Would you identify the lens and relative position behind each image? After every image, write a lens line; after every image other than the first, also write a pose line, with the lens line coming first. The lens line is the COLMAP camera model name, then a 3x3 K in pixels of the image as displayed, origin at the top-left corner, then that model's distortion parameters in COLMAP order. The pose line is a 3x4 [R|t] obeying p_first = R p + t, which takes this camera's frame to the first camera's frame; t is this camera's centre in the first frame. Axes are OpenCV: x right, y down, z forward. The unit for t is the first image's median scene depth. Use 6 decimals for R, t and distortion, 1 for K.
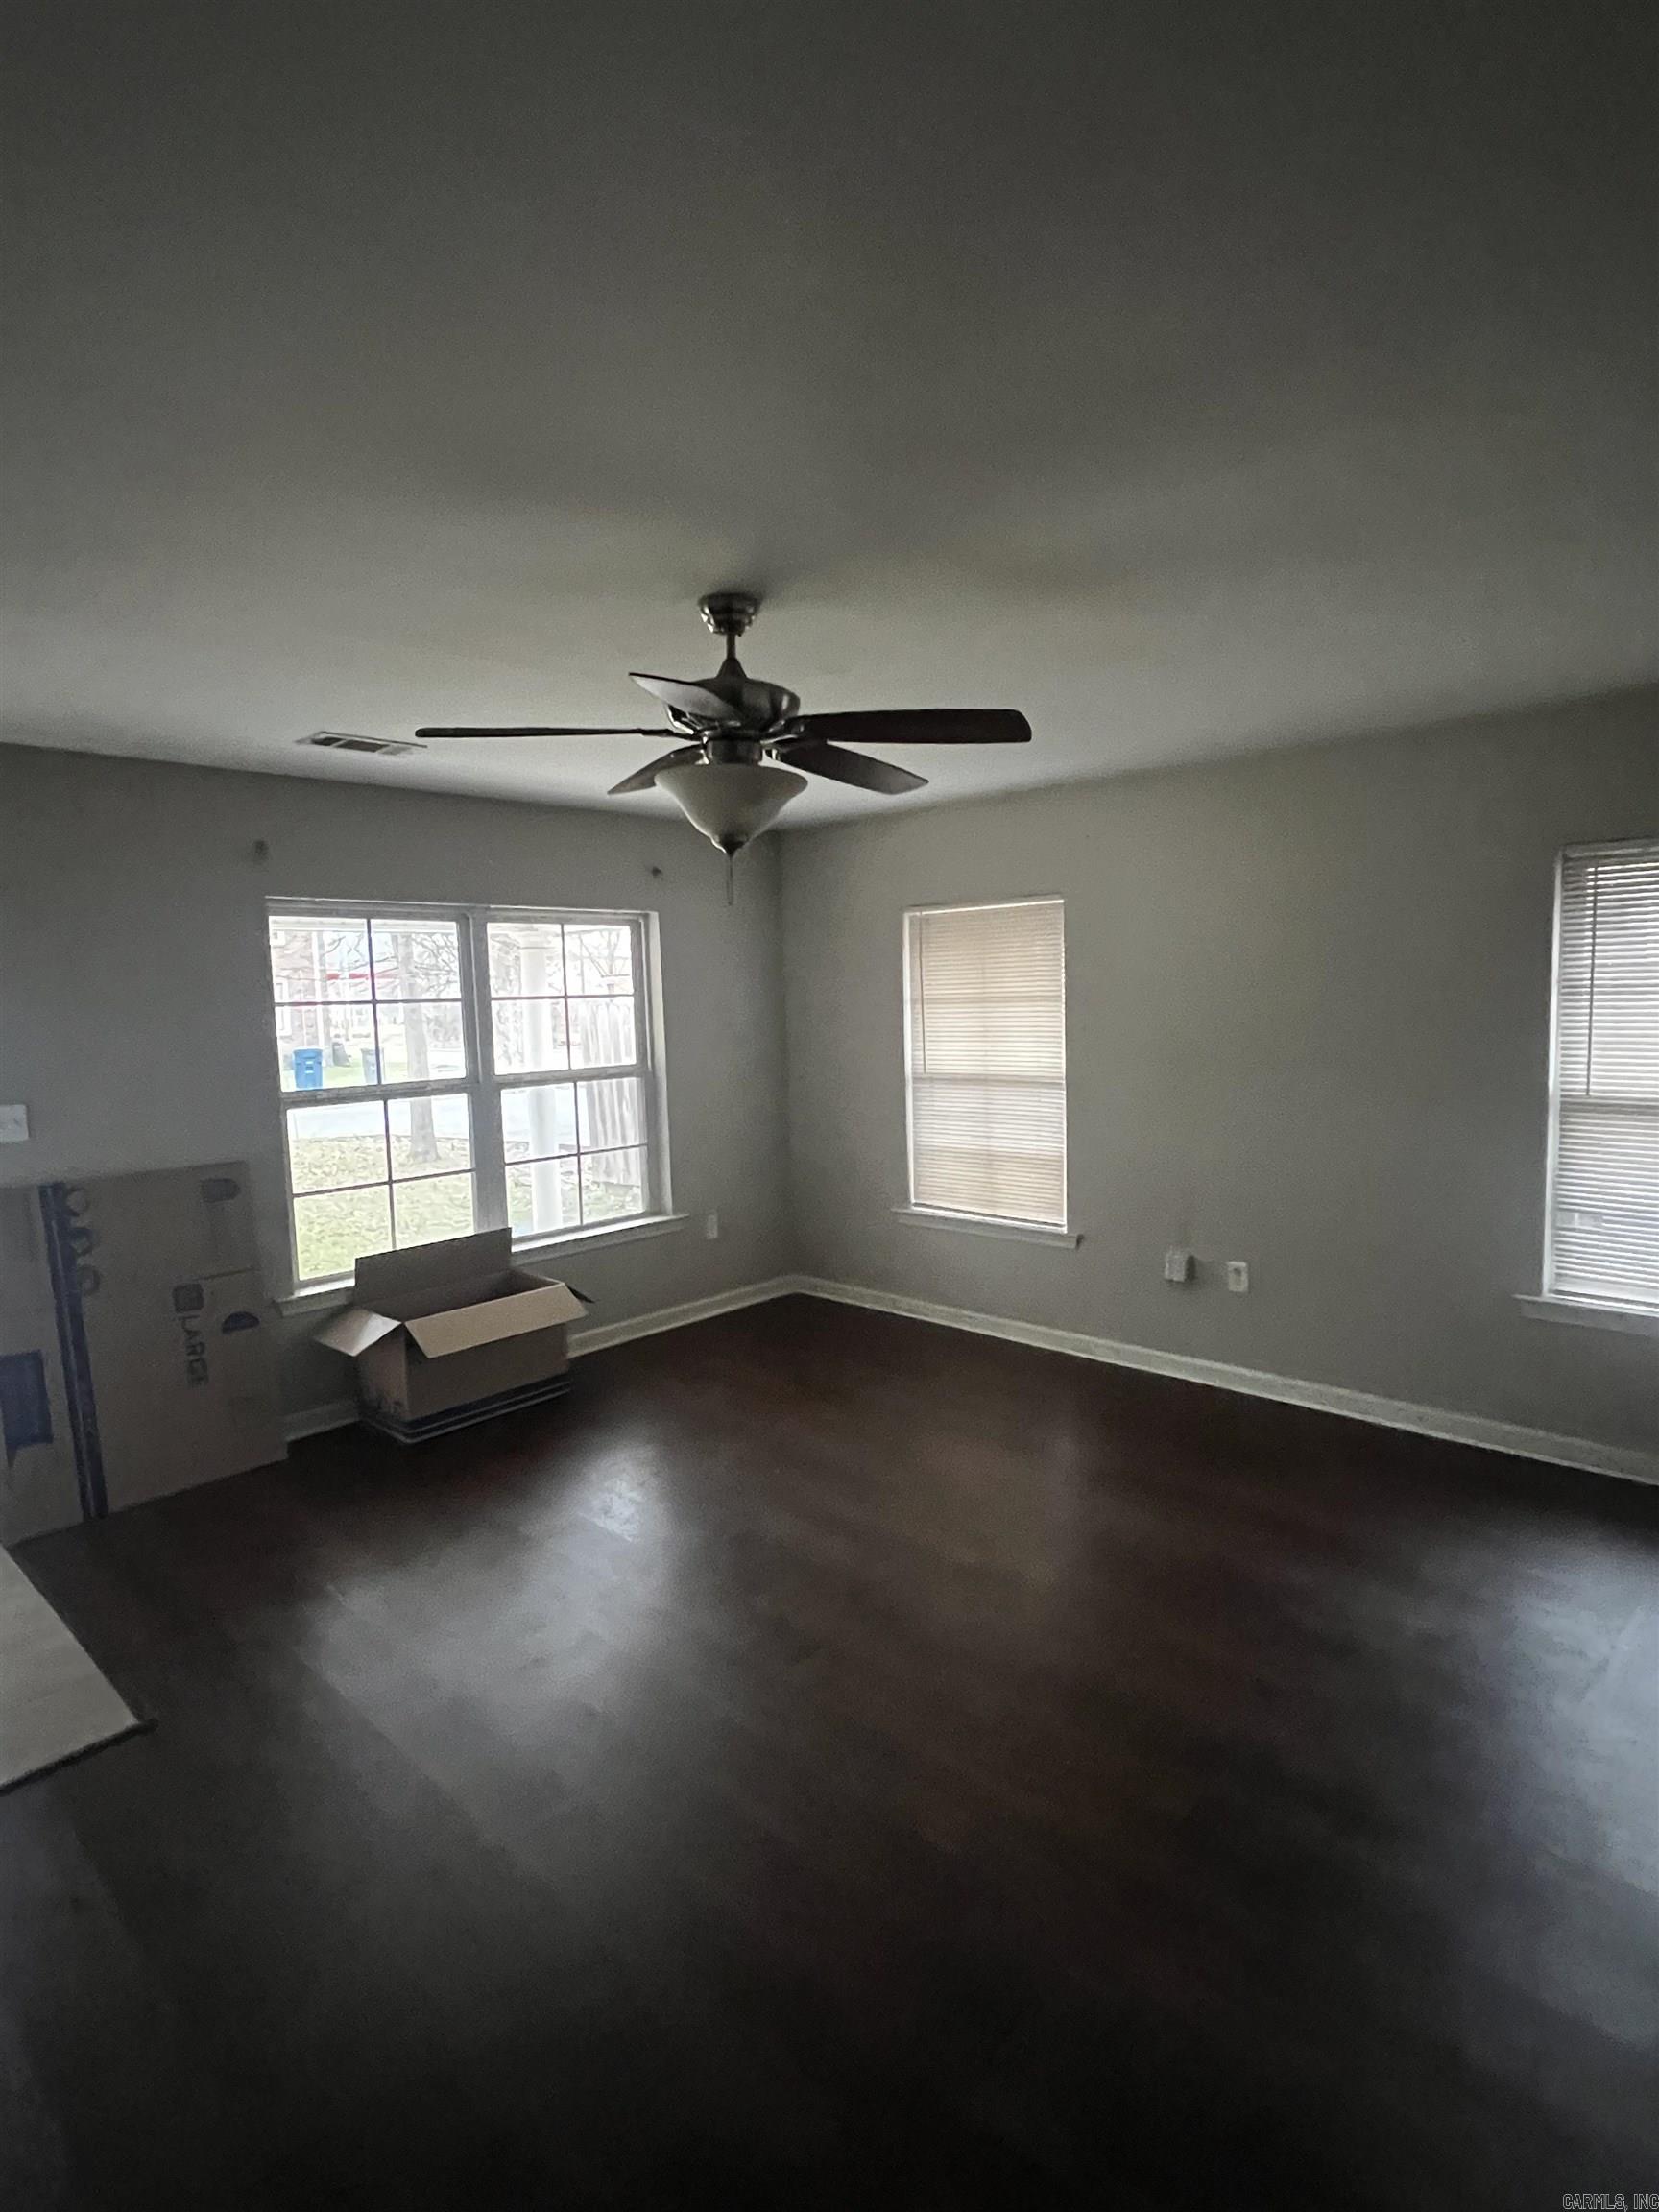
lens RADIAL K [[1138.7, 0, 829.5], [0, 1138.7, 1106.0], [0, 0, 1]] dist [-0.003801, -0.000618]
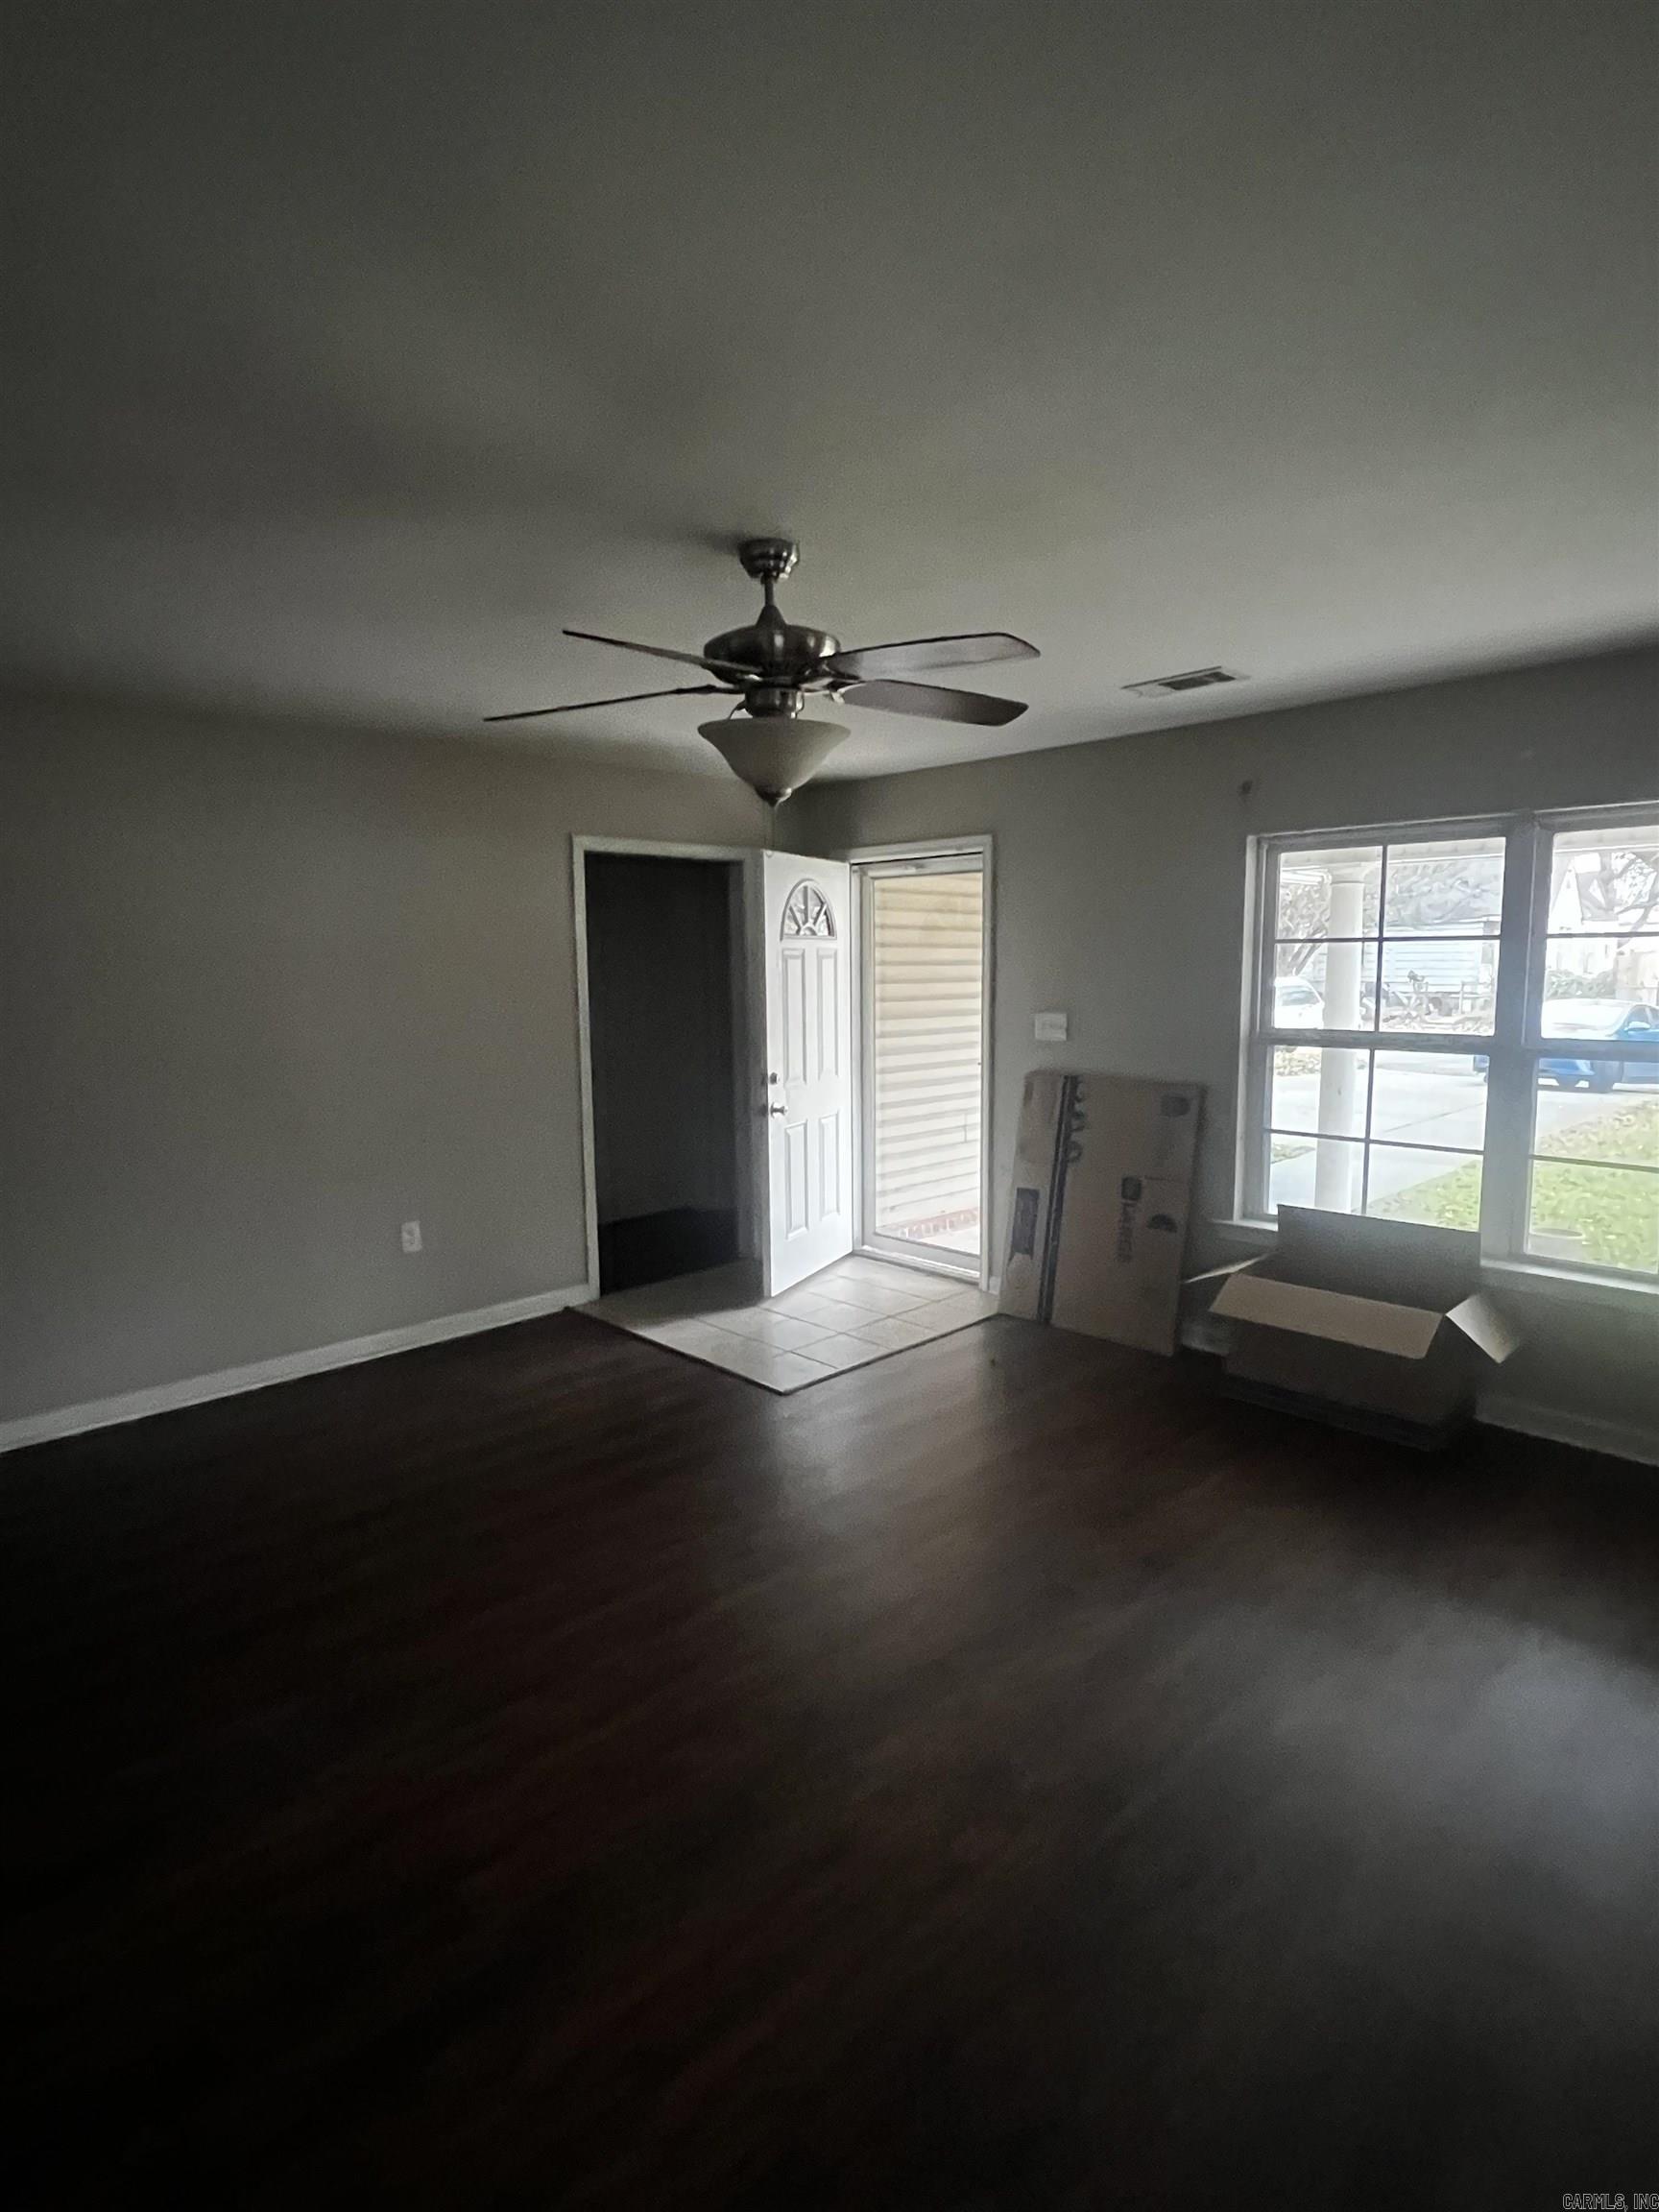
lens RADIAL K [[1138.7, 0, 829.5], [0, 1138.7, 1106.0], [0, 0, 1]] dist [-0.003801, -0.000618]
pose [[-0.051874, 0.157272, -0.986192, 0.630515], [-0.087785, 0.982981, 0.161378, -0.083220], [0.994788, 0.094944, -0.037185, 0.733563]]
